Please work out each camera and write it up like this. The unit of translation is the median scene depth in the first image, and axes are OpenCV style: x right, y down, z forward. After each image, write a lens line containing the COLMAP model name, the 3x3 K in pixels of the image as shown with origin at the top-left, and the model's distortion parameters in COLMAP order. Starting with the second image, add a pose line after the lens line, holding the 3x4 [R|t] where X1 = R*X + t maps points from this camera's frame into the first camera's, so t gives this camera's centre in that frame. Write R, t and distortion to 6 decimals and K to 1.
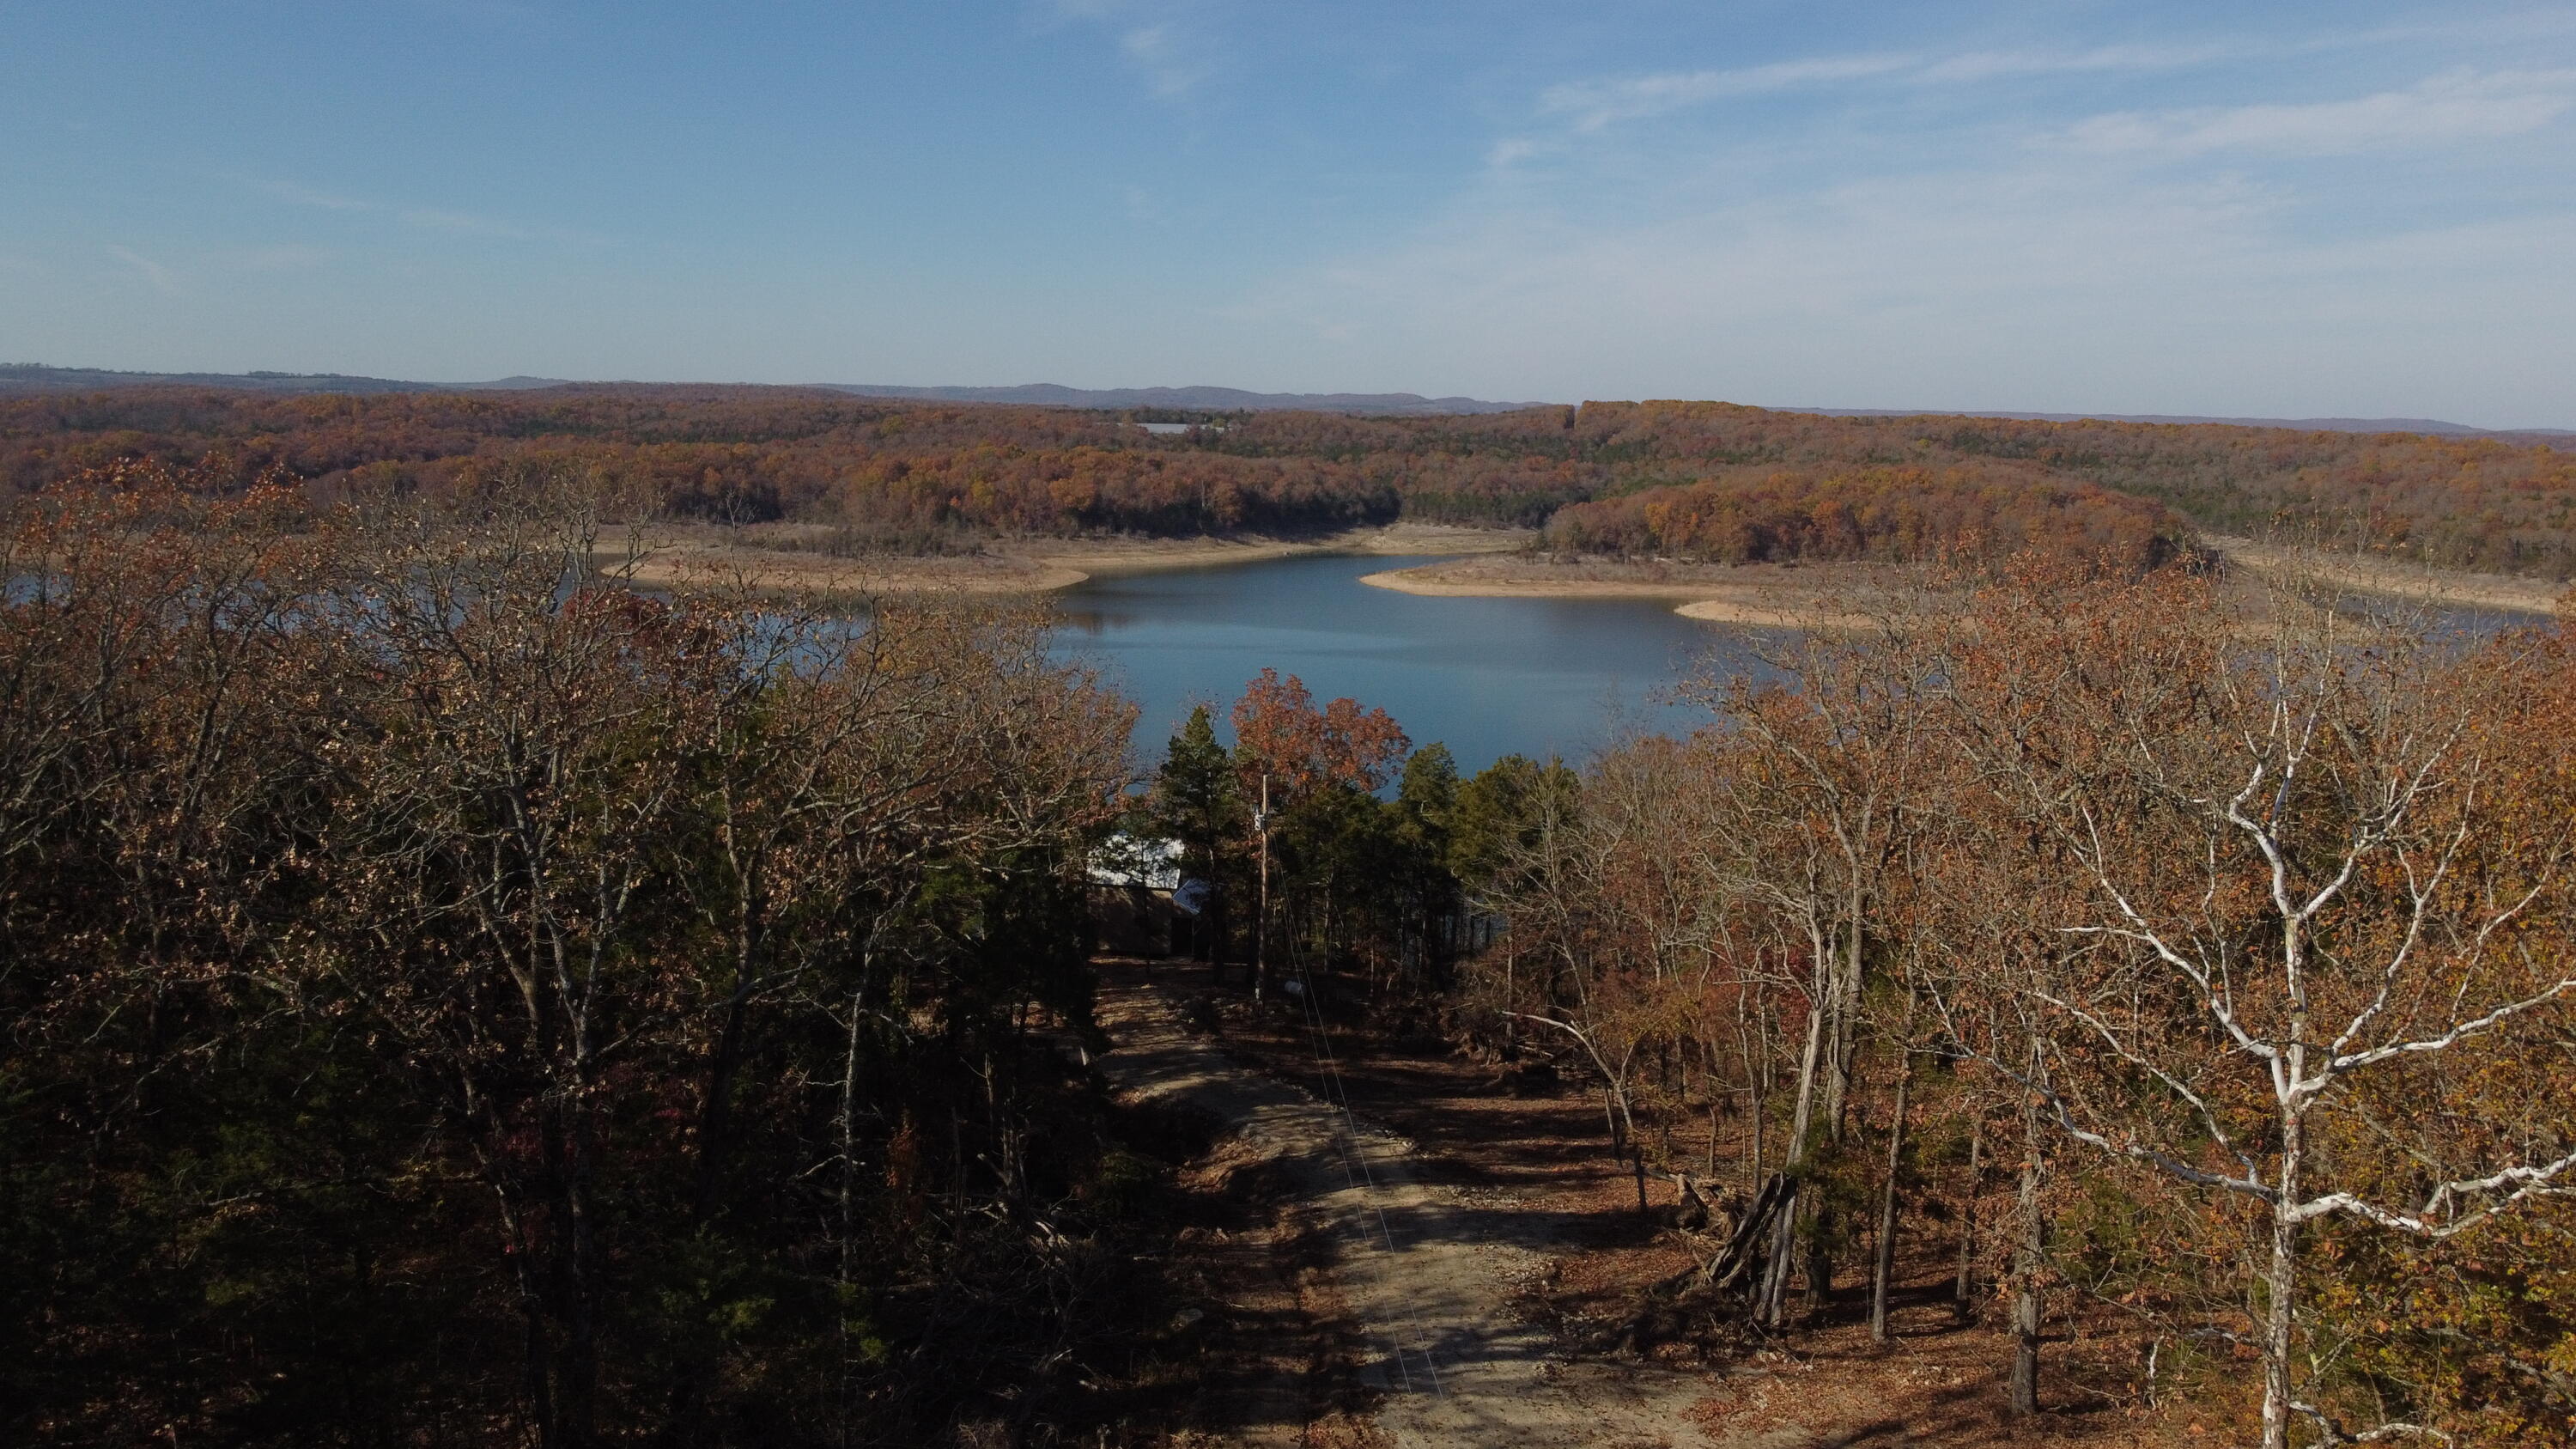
lens RADIAL K [[1911.8, 0, 1287.6], [0, 1911.8, 727.1], [0, 0, 1]] dist [0.014518, -0.008001]
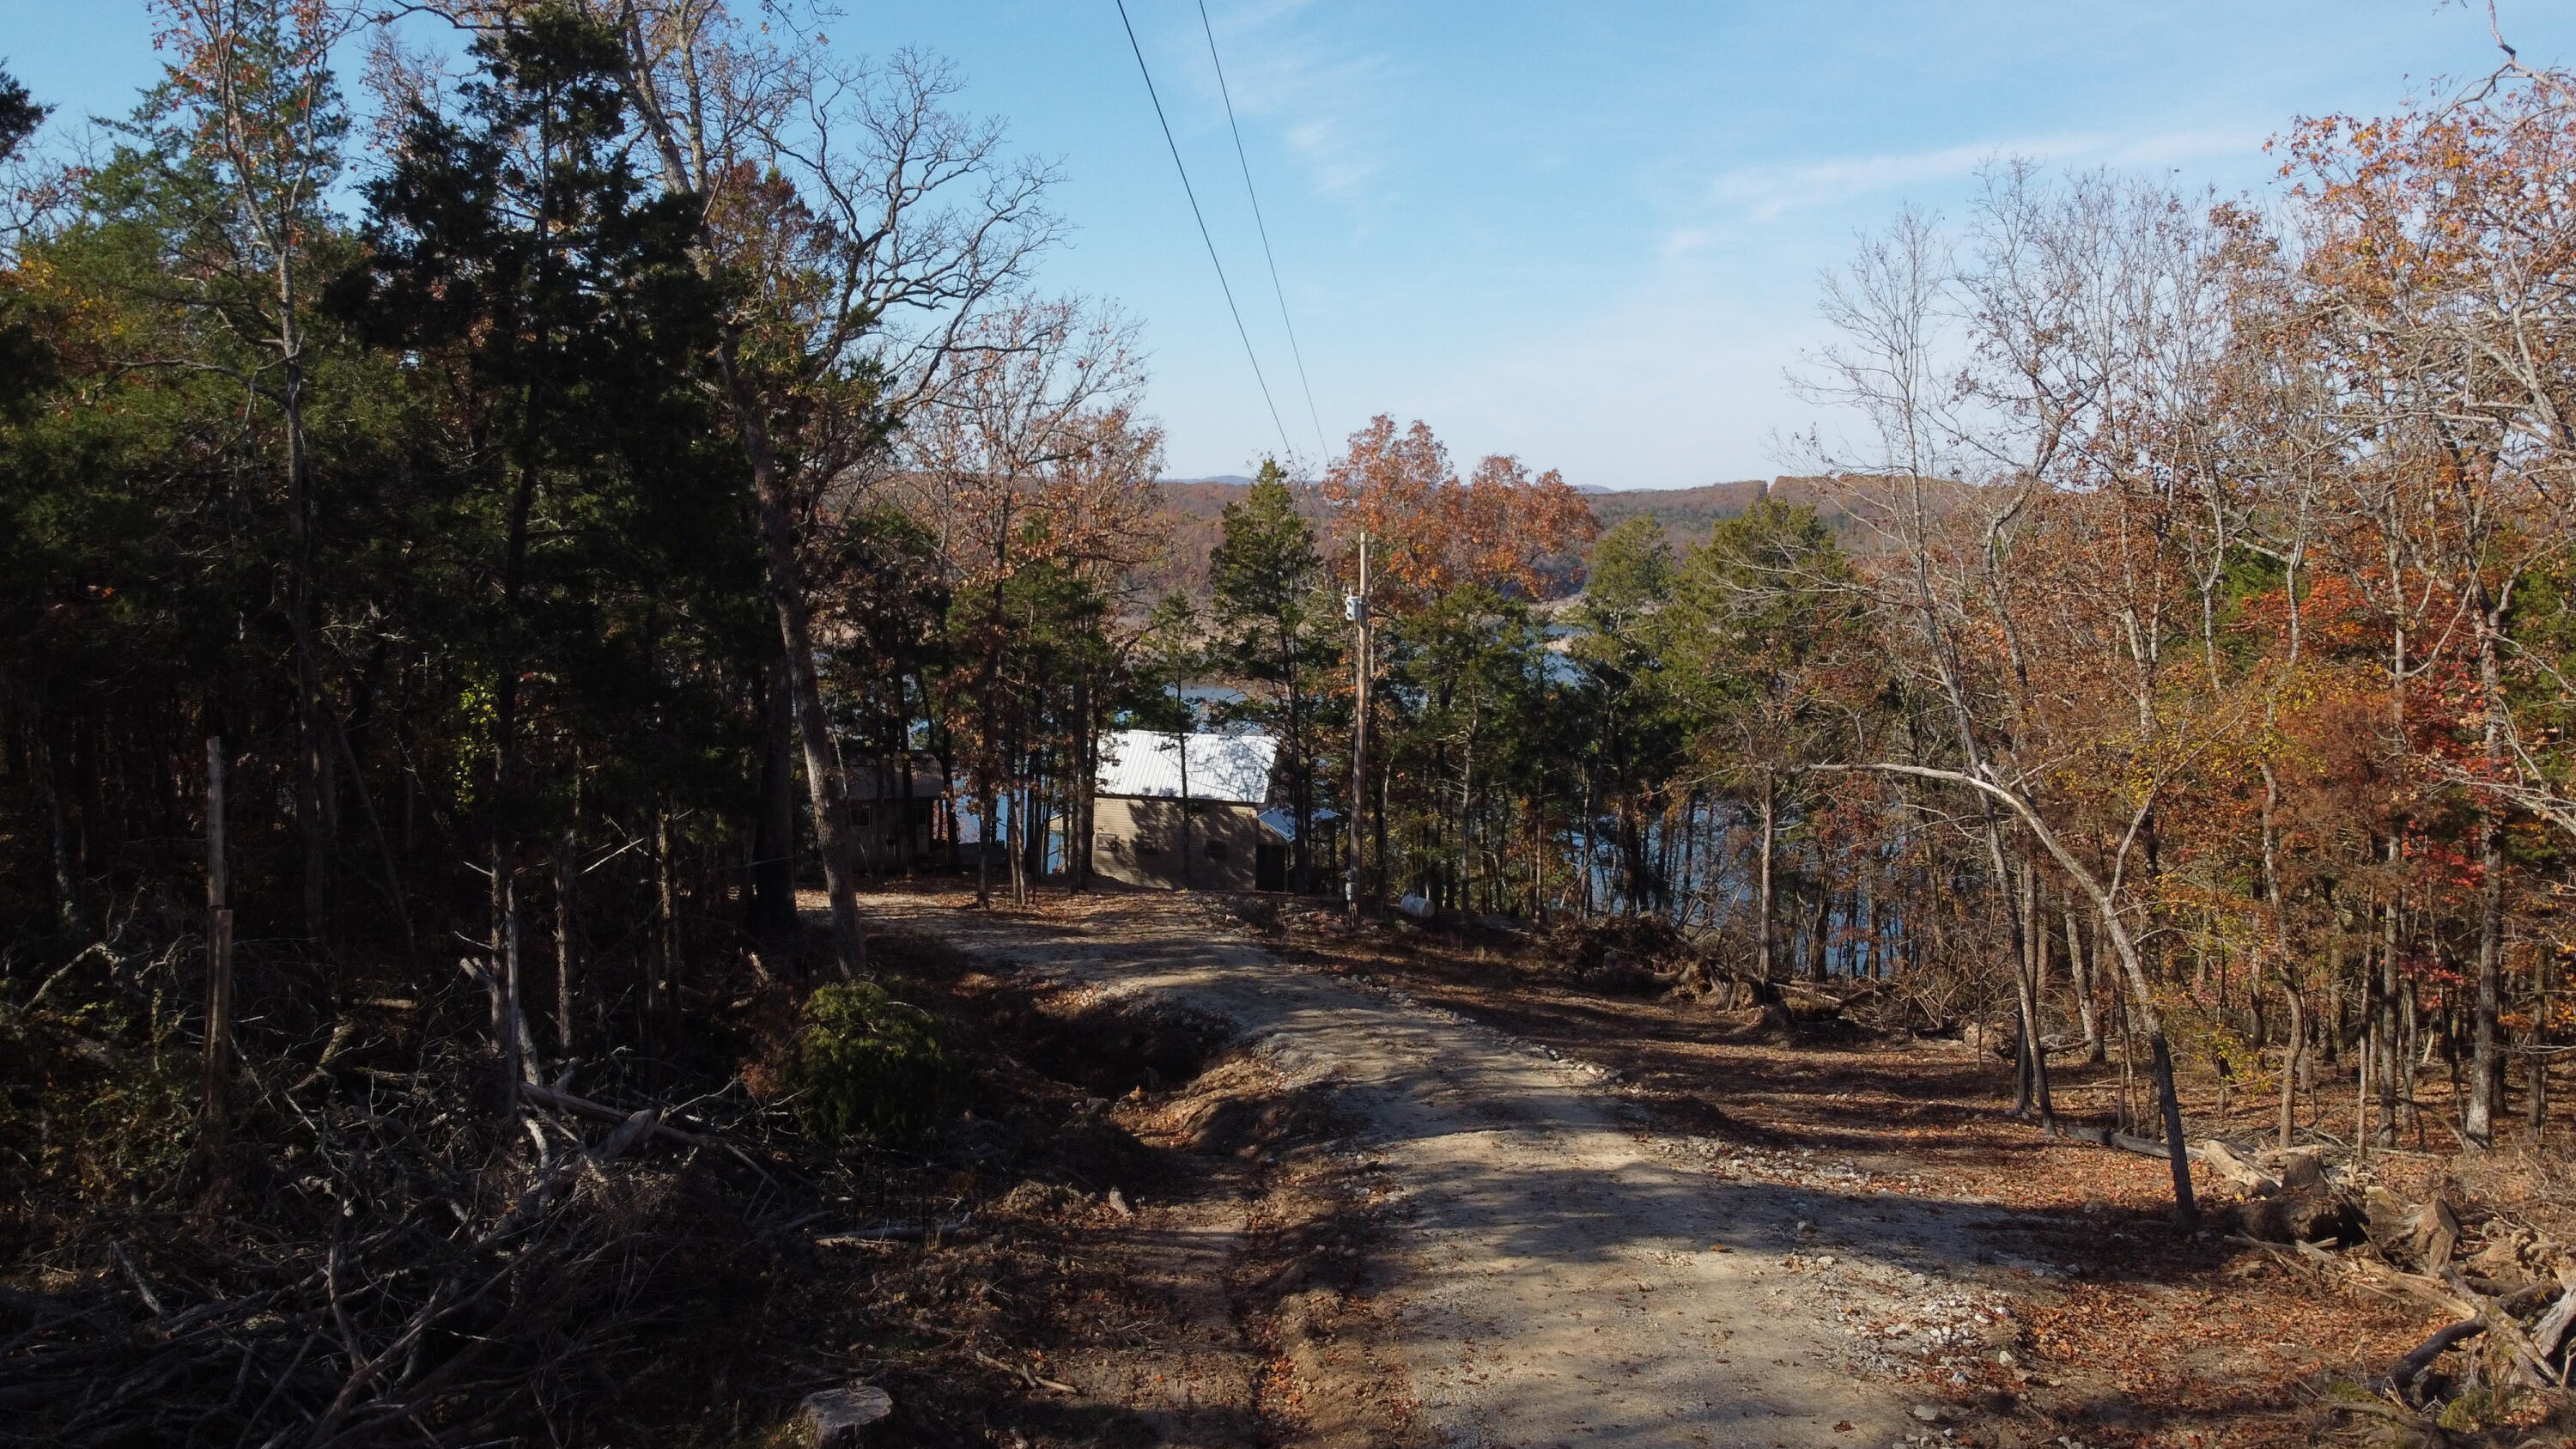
lens RADIAL K [[1911.8, 0, 1288.6], [0, 1911.8, 719.5], [0, 0, 1]] dist [0.014518, -0.008001]
pose [[0.995472, 0.009464, -0.094578, 0.021569], [-0.014400, 0.998562, -0.051643, 0.109310], [0.093953, 0.052771, 0.994177, 0.359154]]
